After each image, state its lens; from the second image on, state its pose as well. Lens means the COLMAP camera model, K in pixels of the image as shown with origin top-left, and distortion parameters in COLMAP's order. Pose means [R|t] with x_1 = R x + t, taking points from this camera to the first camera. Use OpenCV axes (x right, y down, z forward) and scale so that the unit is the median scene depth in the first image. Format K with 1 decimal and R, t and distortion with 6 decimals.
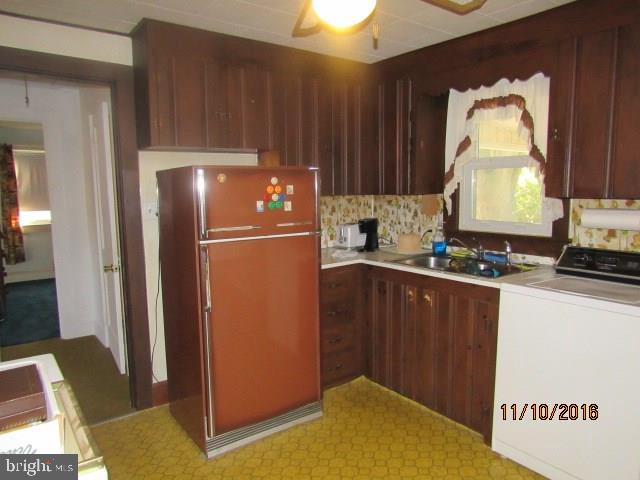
lens RADIAL K [[459.8, 0, 320.0], [0, 459.8, 240.0], [0, 0, 1]] dist [-0.016812, 0.002385]
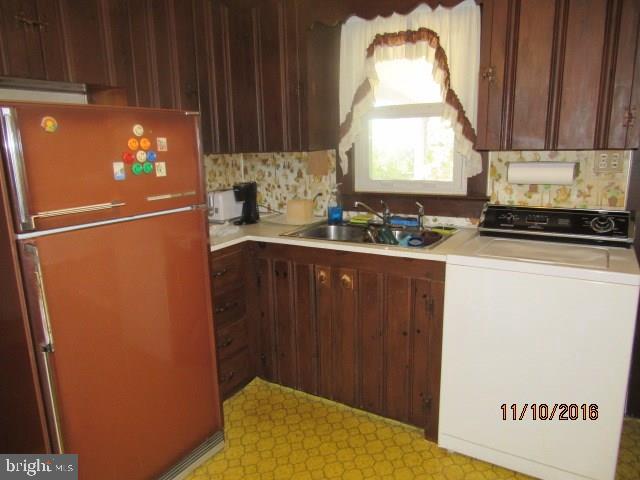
lens RADIAL K [[459.8, 0, 320.0], [0, 459.8, 240.0], [0, 0, 1]] dist [-0.016812, 0.002385]
pose [[0.924253, -0.086603, 0.371829, -0.101773], [0.055609, 0.994083, 0.093306, -0.019107], [-0.377709, -0.065561, 0.923600, 0.265313]]
